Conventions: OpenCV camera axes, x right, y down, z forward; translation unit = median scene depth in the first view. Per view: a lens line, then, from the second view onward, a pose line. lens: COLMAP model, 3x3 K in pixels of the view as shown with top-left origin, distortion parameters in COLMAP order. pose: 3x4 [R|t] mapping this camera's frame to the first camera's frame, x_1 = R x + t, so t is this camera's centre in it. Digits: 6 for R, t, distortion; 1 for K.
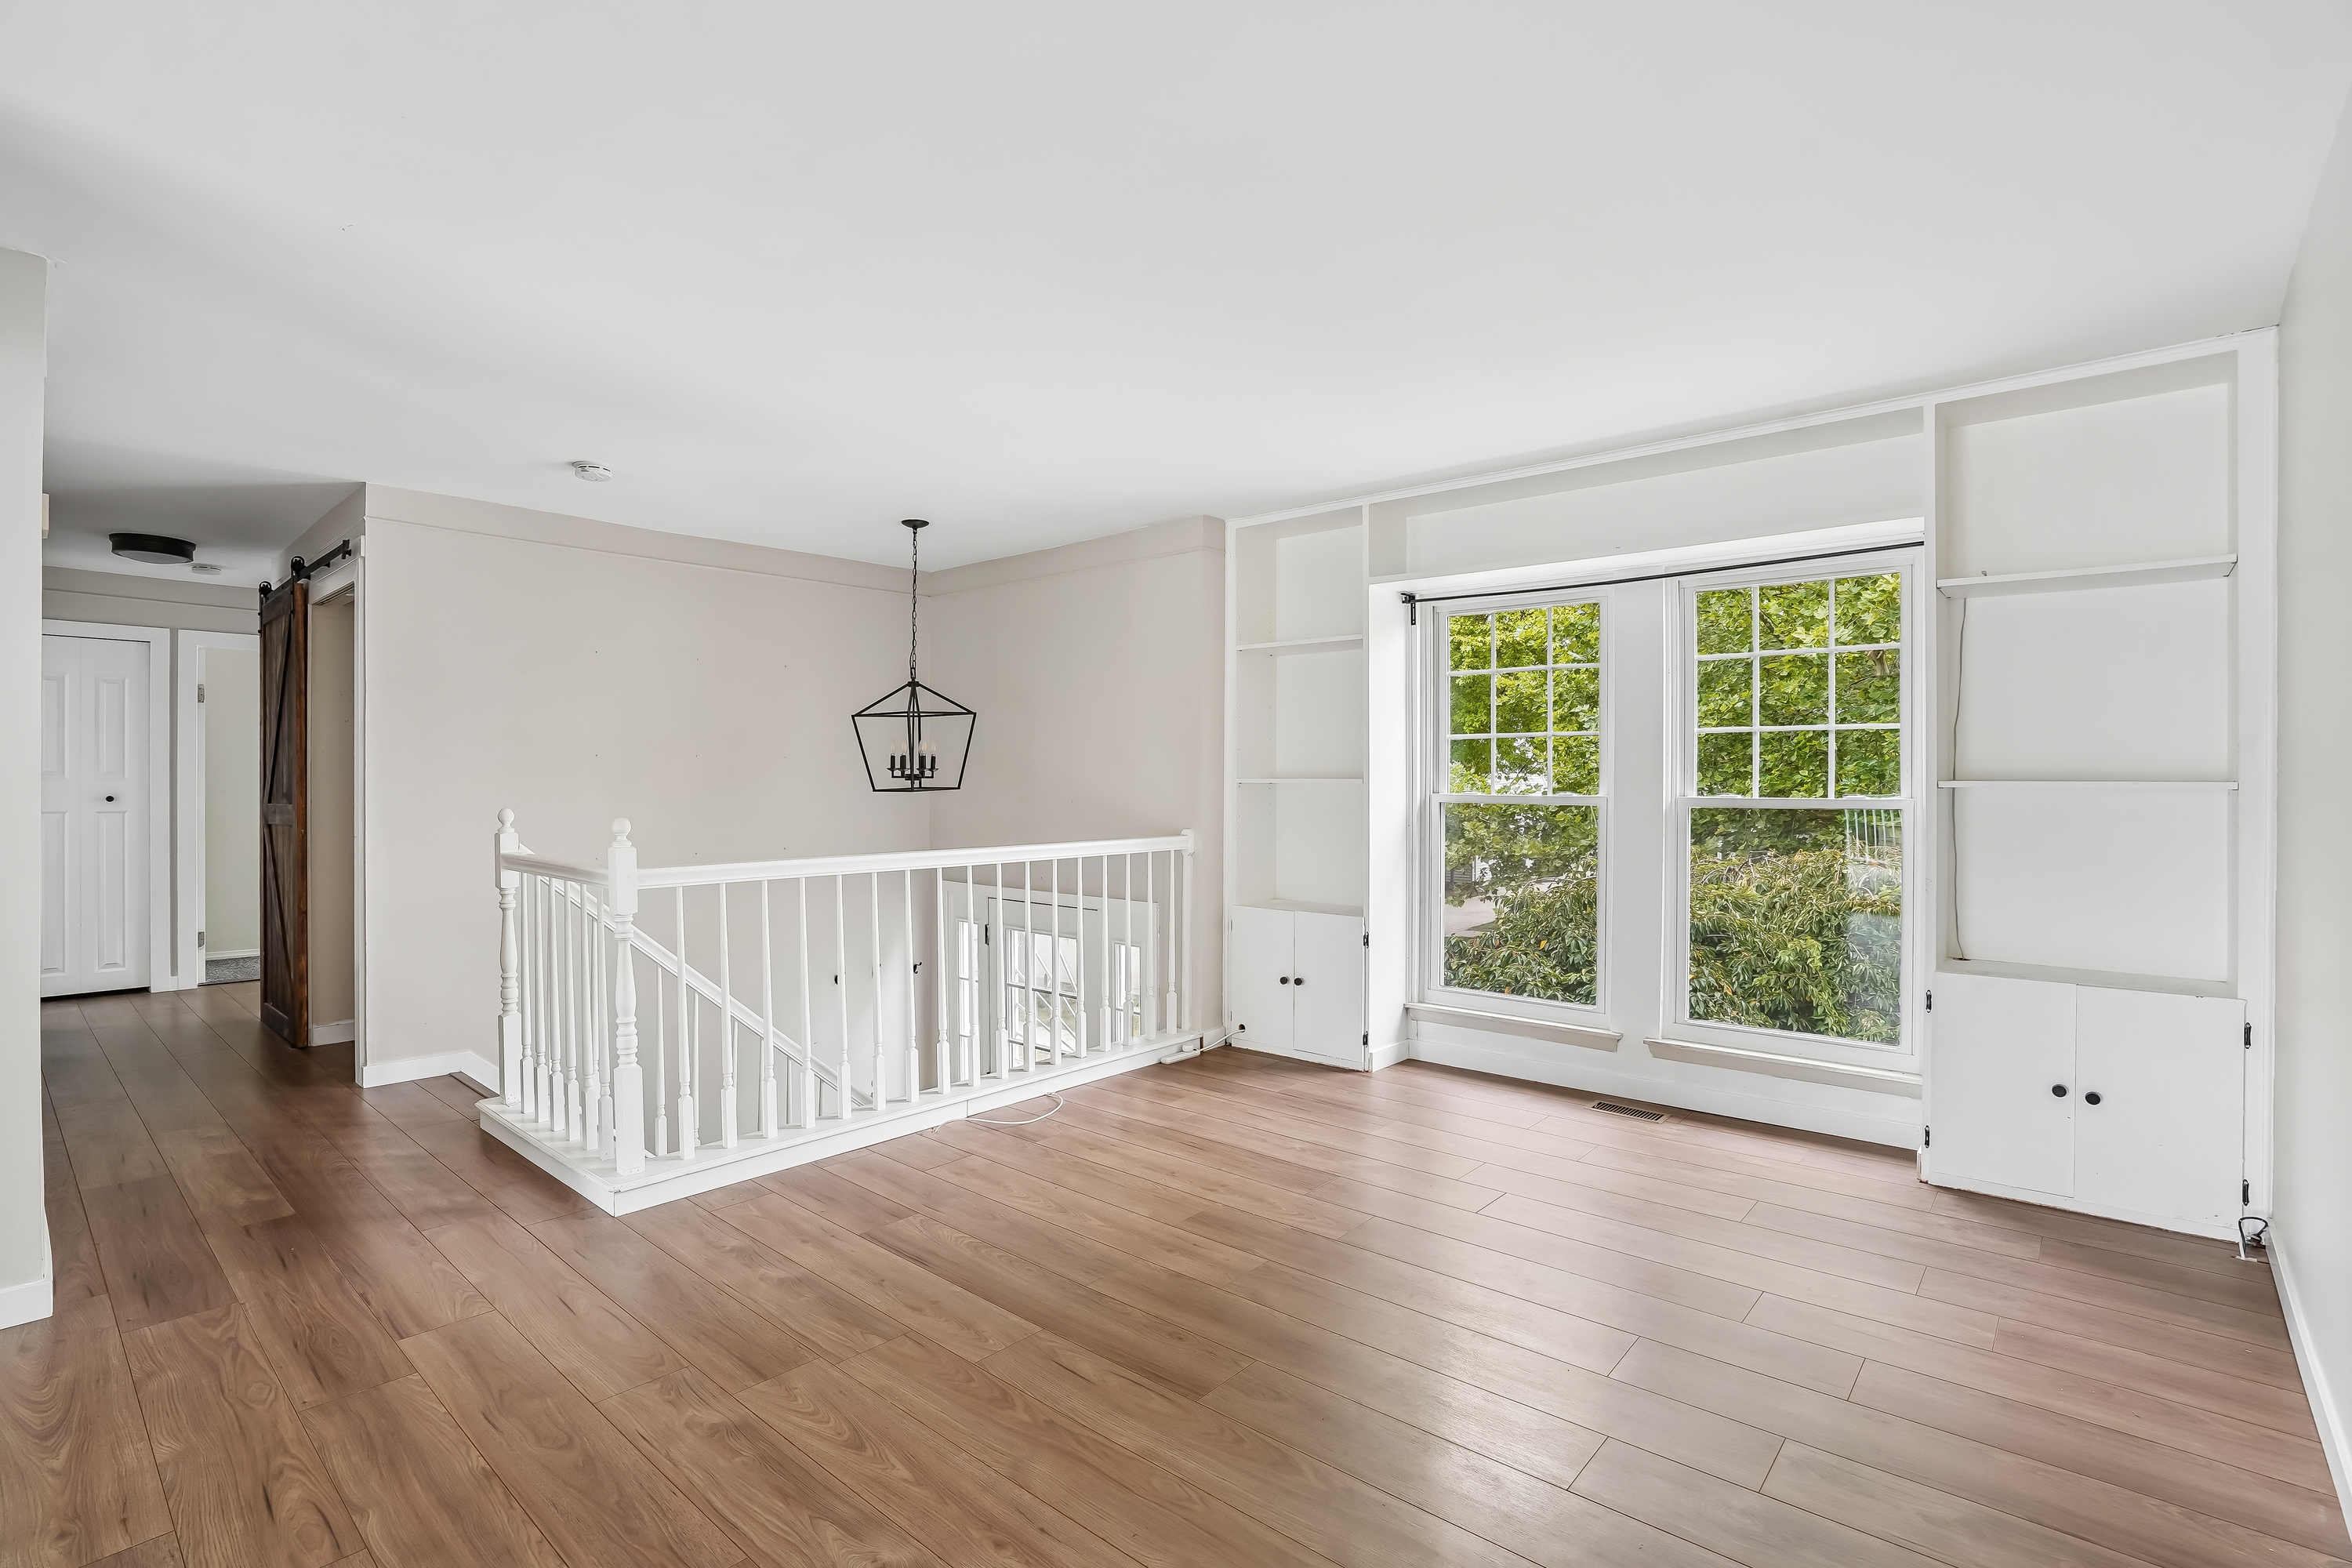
lens RADIAL K [[1098.5, 0, 1184.1], [0, 1098.5, 784.2], [0, 0, 1]] dist [-0.045539, 0.011047]
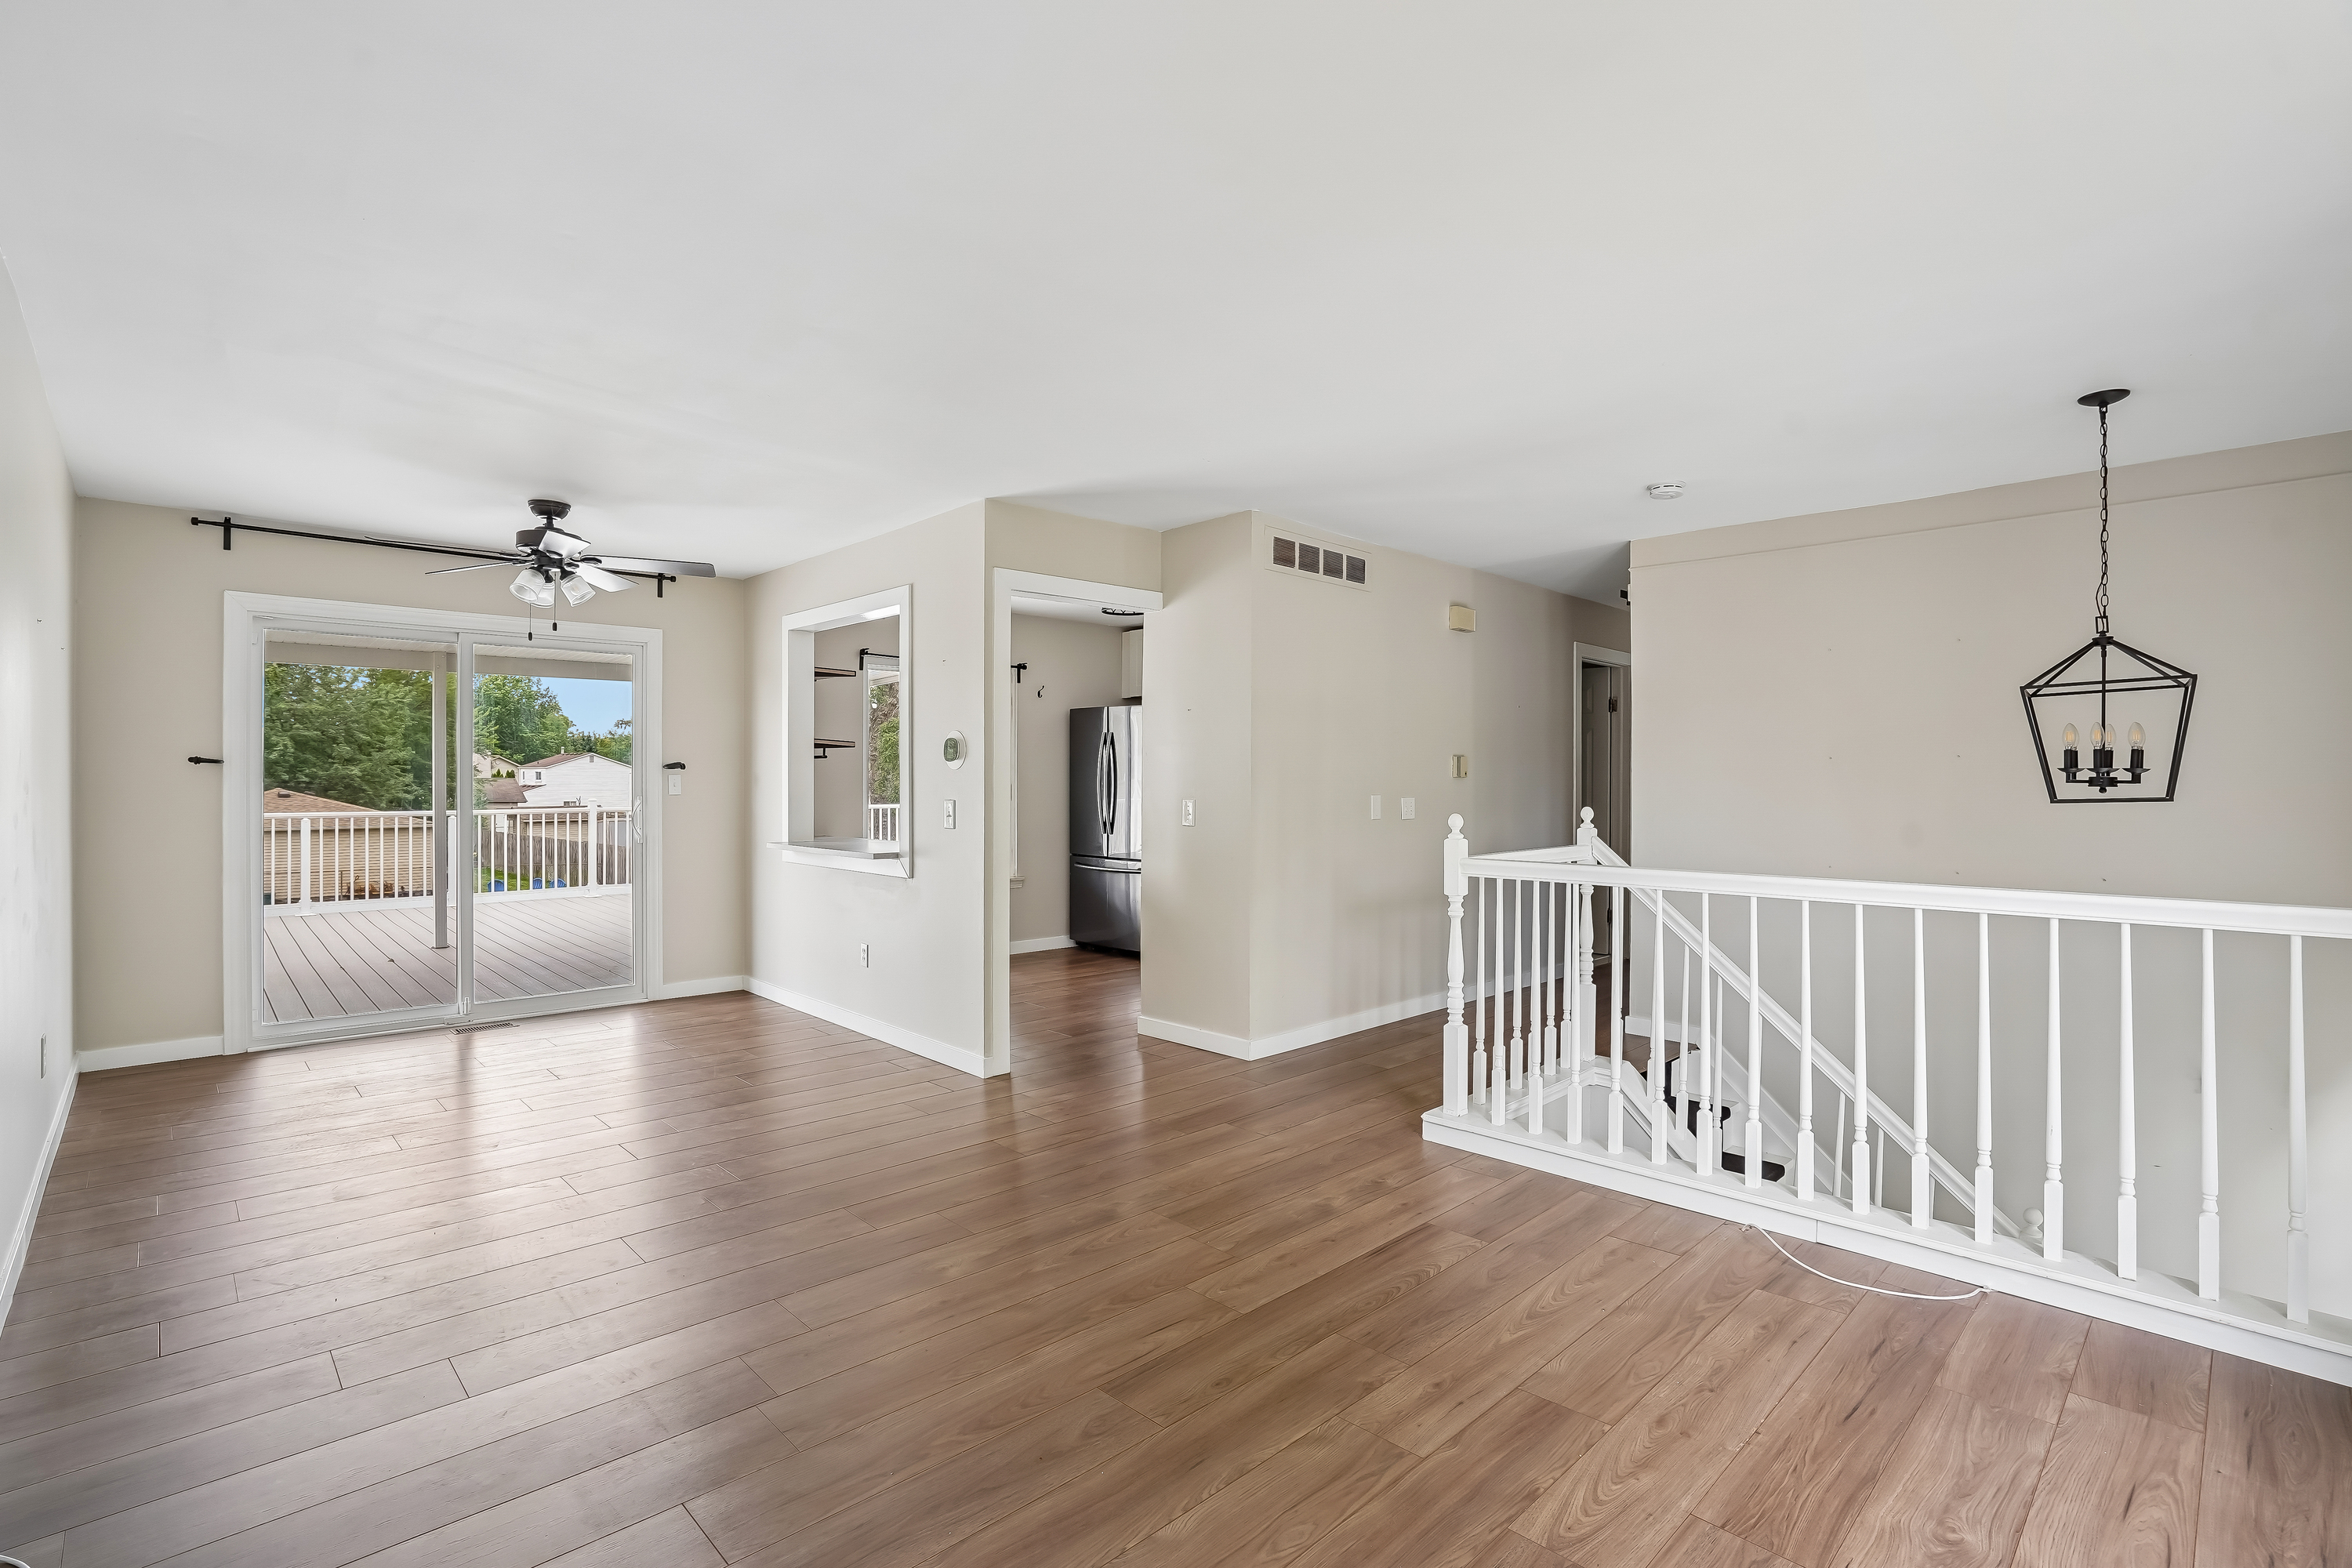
lens RADIAL K [[1098.5, 0, 1190.1], [0, 1098.5, 789.3], [0, 0, 1]] dist [-0.045539, 0.011047]
pose [[-0.076223, 0.019396, -0.996902, 0.631898], [-0.003322, 0.999800, 0.019707, -0.017989], [0.997085, 0.004814, -0.076143, 0.710936]]
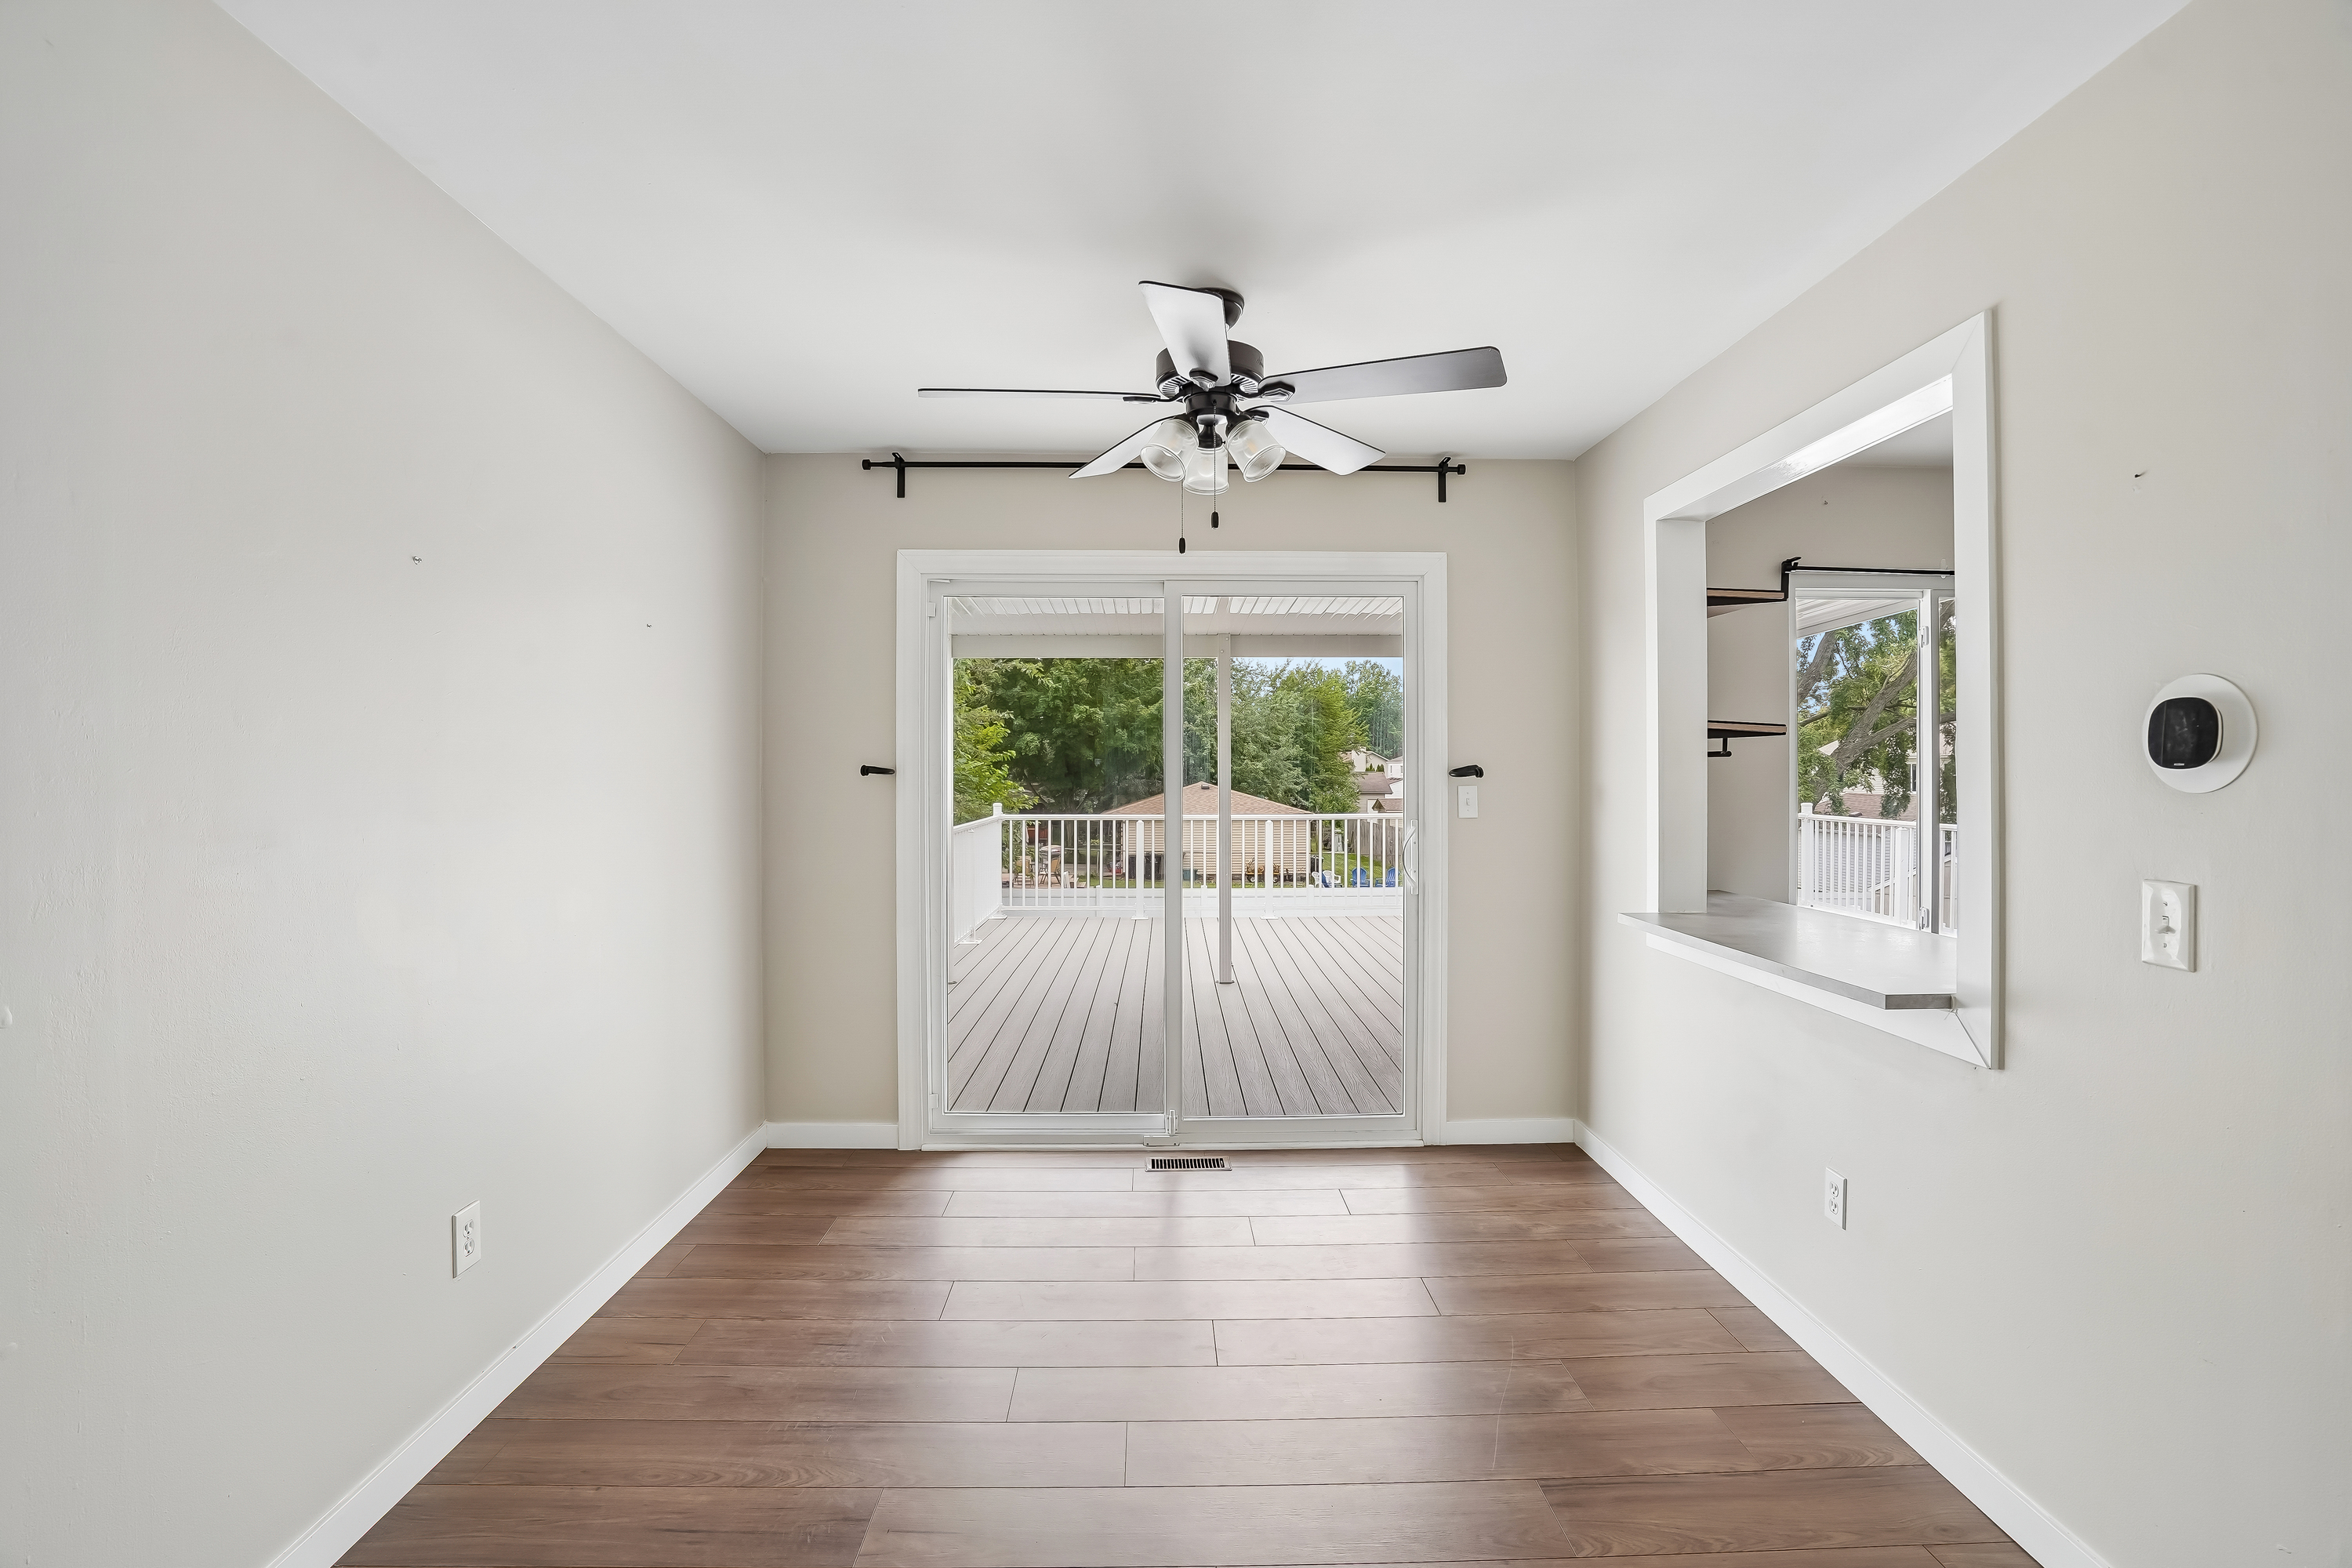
lens RADIAL K [[1098.5, 0, 1158.1], [0, 1098.5, 763.8], [0, 0, 1]] dist [-0.045539, 0.011047]
pose [[-0.744870, 0.006005, -0.667182, -0.082911], [0.006088, 0.999979, 0.002204, -0.030108], [0.667182, -0.002420, -0.744891, 0.362862]]
